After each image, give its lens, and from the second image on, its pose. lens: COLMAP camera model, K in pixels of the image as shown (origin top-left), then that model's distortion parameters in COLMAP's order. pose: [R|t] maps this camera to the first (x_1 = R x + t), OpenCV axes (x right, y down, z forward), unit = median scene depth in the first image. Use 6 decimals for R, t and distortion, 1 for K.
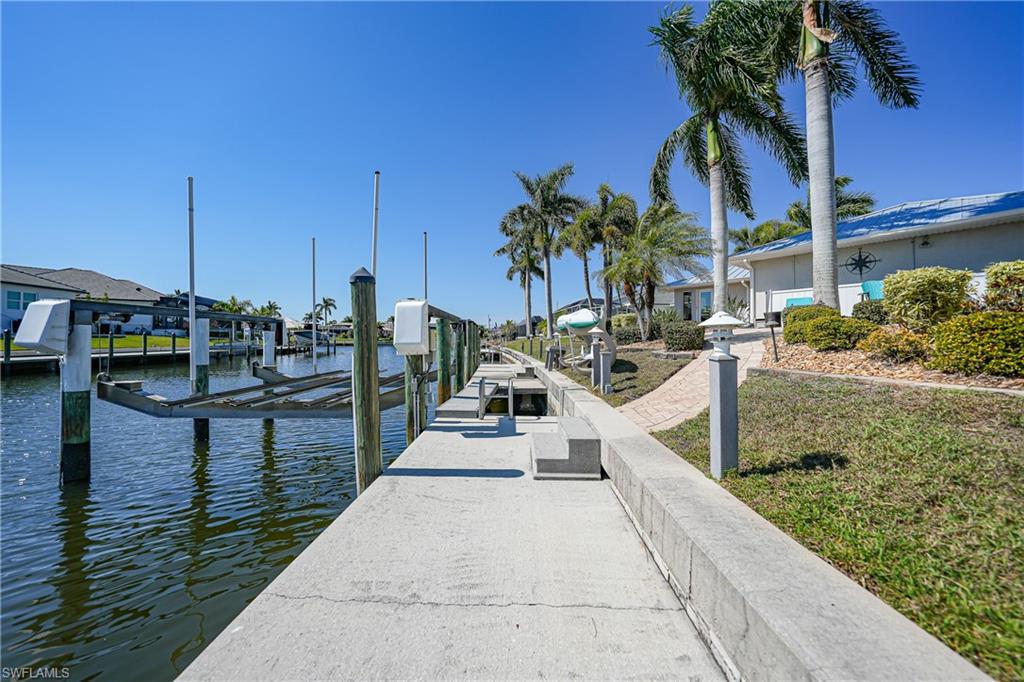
lens RADIAL K [[355.5, 0, 513.5], [0, 355.5, 343.3], [0, 0, 1]] dist [-0.022686, 0.000040]
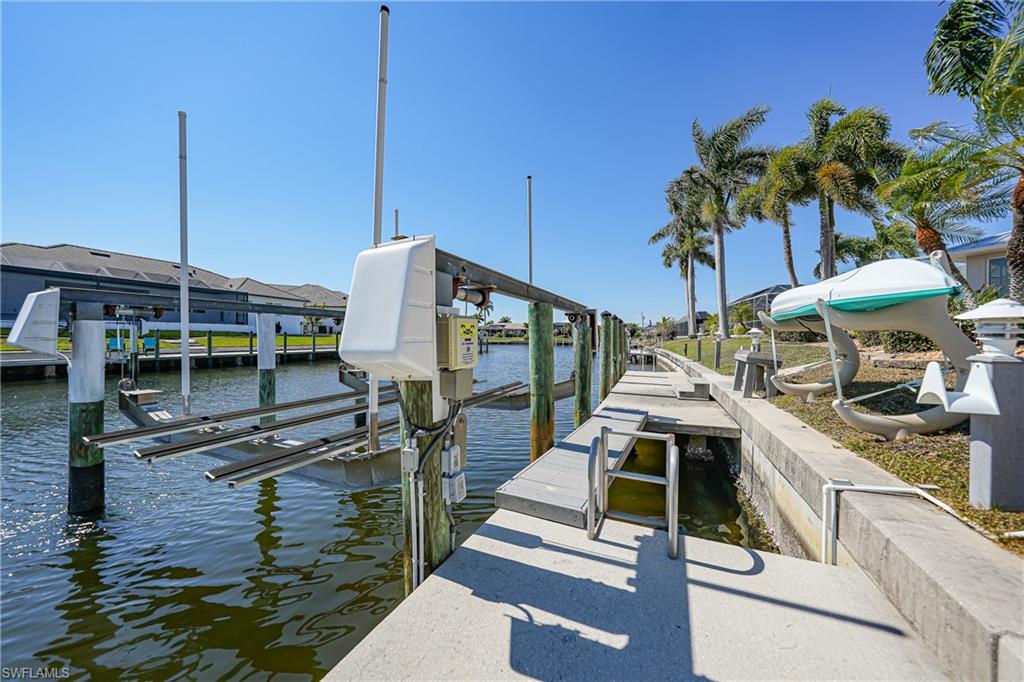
lens RADIAL K [[355.5, 0, 513.5], [0, 355.5, 343.3], [0, 0, 1]] dist [-0.022686, 0.000040]
pose [[0.913353, 0.008208, -0.407086, -0.006229], [-0.007382, 0.999966, 0.003599, -0.004721], [0.407102, -0.000282, 0.913383, 0.315362]]
